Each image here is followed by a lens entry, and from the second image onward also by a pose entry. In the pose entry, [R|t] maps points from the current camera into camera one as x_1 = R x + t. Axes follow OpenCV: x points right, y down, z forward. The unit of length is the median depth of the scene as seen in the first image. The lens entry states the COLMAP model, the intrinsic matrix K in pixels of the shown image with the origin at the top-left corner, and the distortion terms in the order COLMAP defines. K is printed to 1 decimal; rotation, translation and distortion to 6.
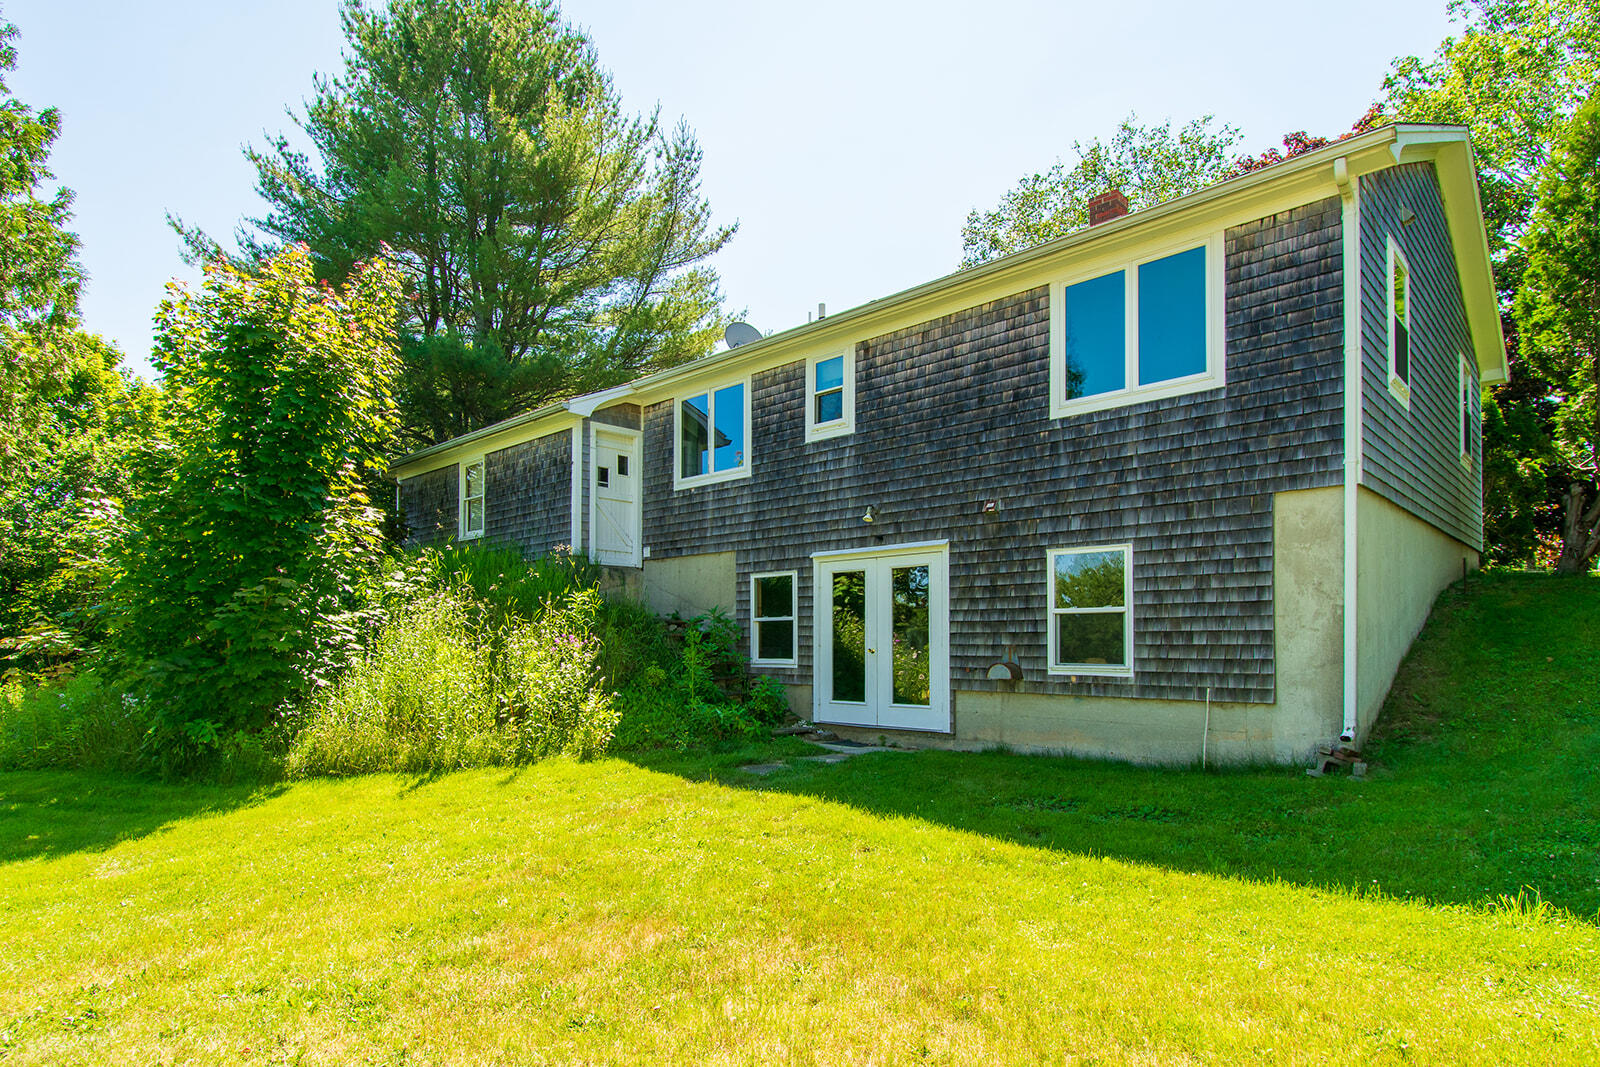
lens RADIAL K [[858.9, 0, 800.0], [0, 858.9, 624.4], [0, 0, 1]] dist [-0.002033, -0.000477]
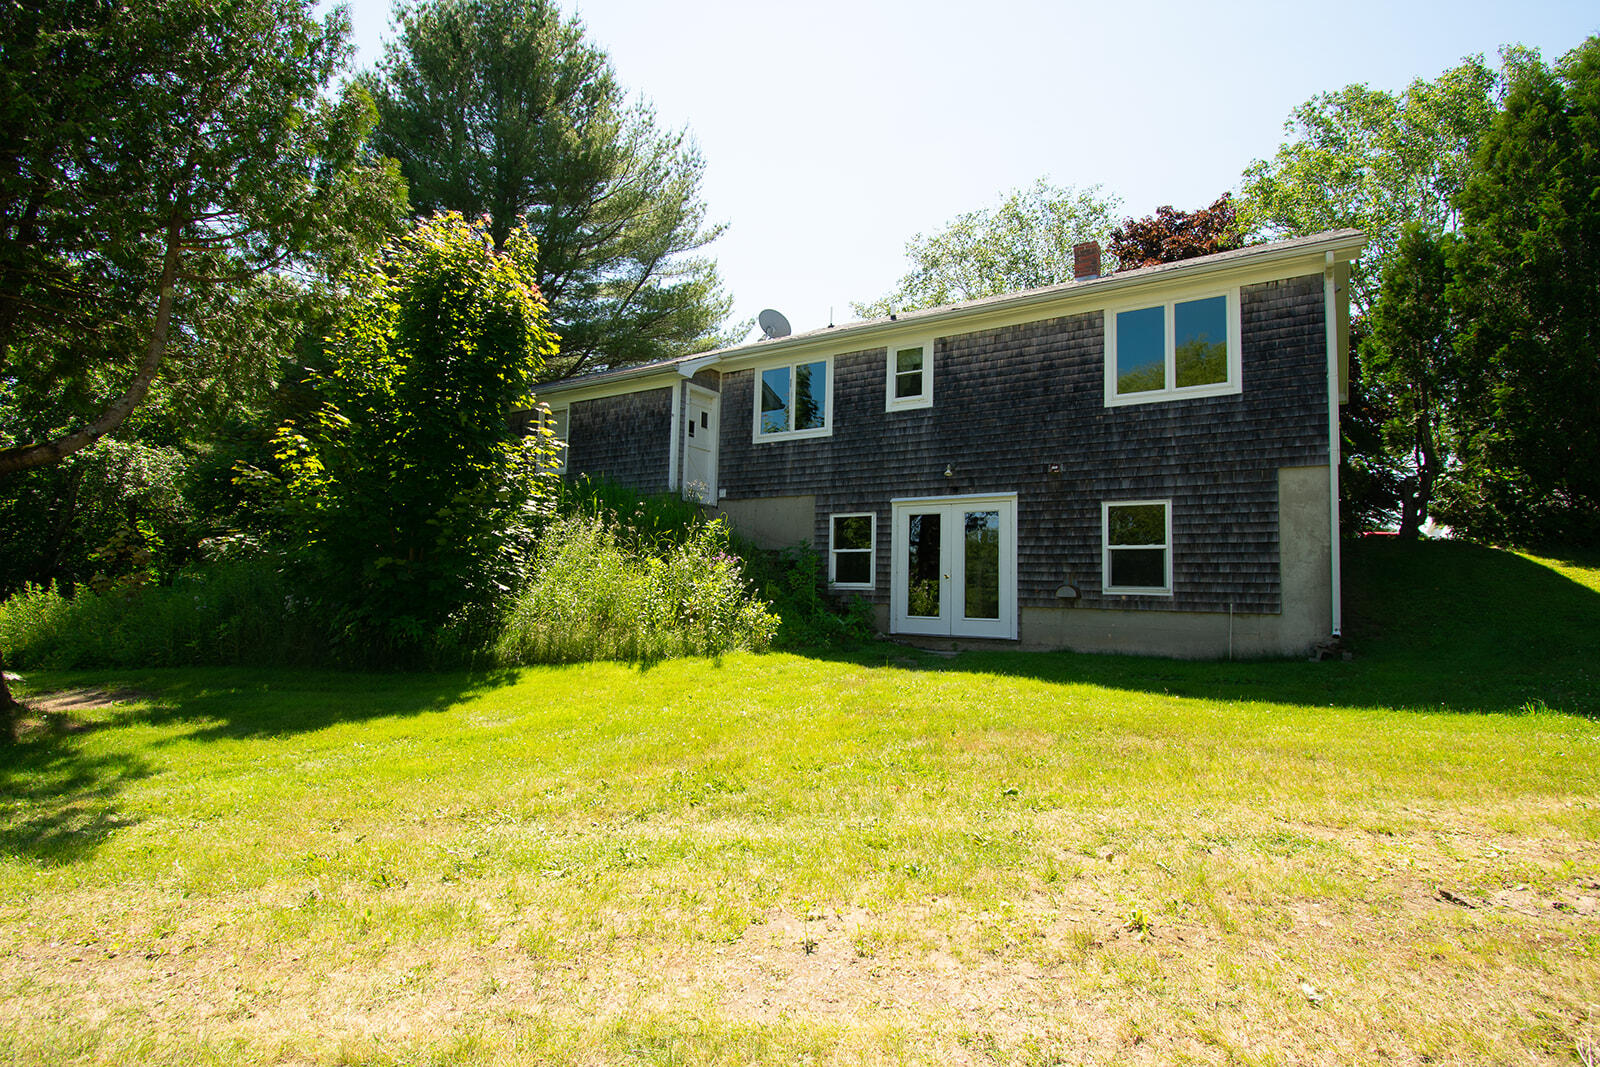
lens RADIAL K [[772.2, 0, 814.0], [0, 772.2, 534.2], [0, 0, 1]] dist [0.010992, -0.019542]
pose [[0.983309, 0.041102, 0.177238, -0.350152], [-0.030928, 0.997732, -0.059791, 0.047386], [-0.179293, 0.053311, 0.982350, -0.107543]]
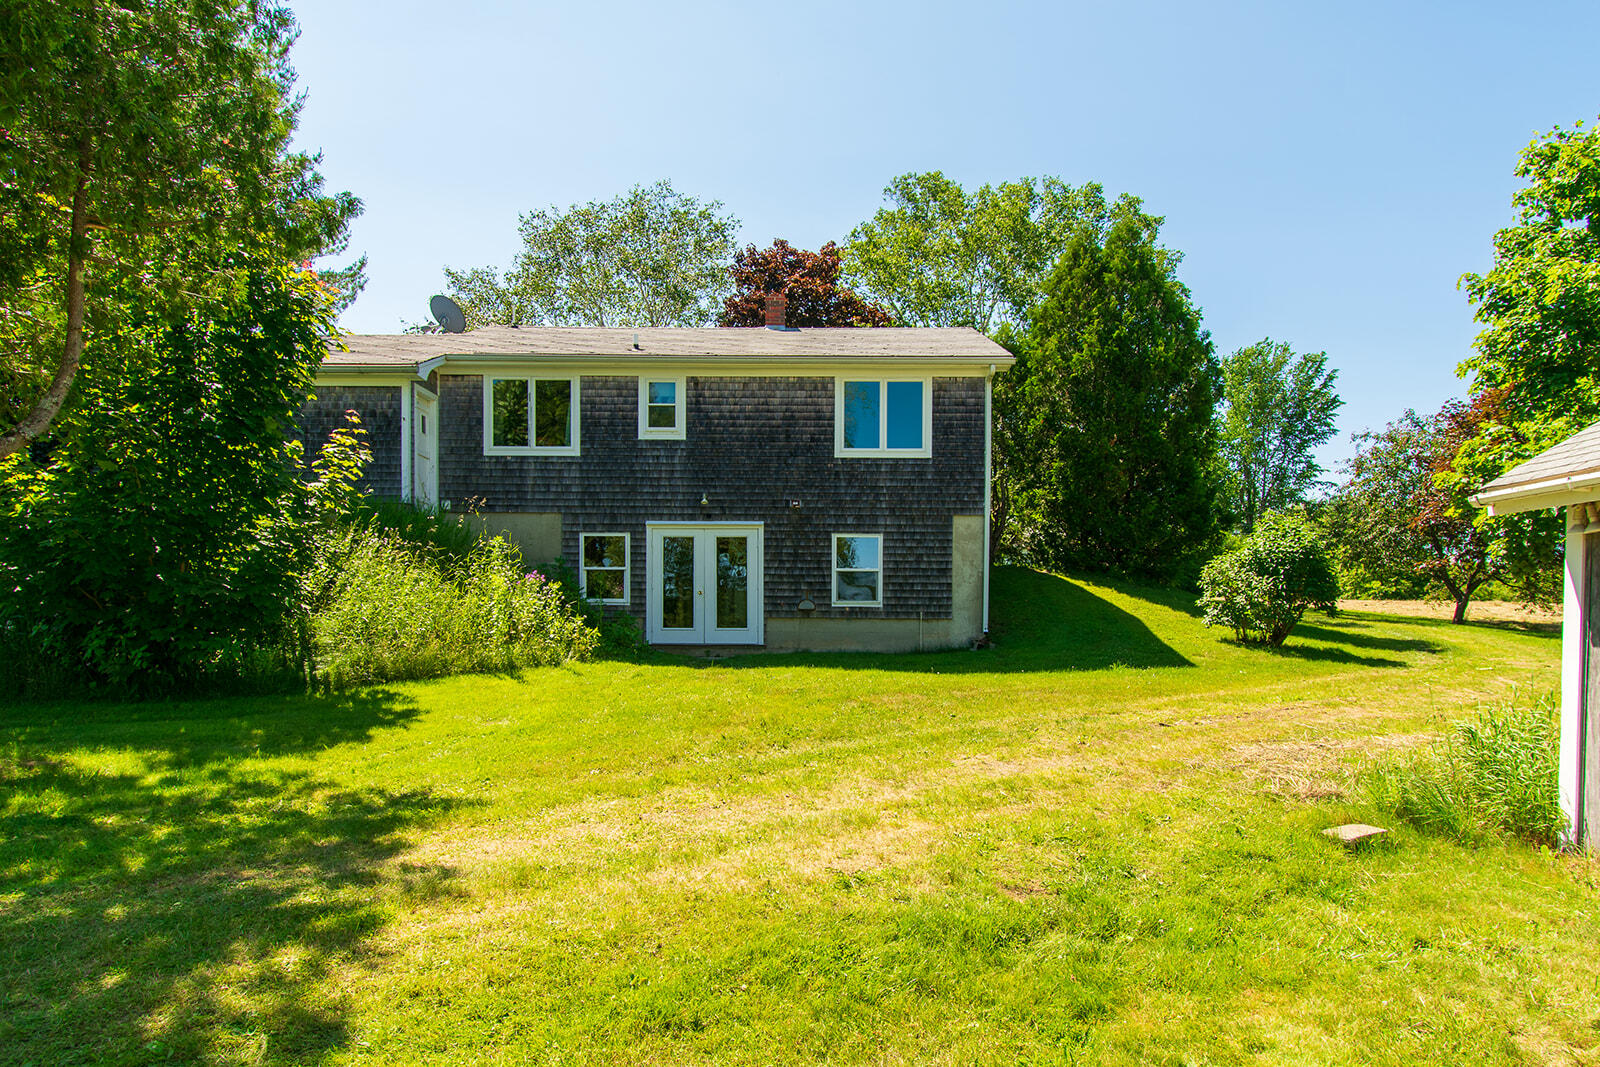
lens RADIAL K [[858.9, 0, 800.0], [0, 858.9, 624.4], [0, 0, 1]] dist [-0.002033, -0.000477]
pose [[0.752672, 0.003469, 0.658386, -0.829904], [-0.023241, 0.999503, 0.021303, 0.054912], [-0.657985, -0.031336, 0.752379, -0.234450]]
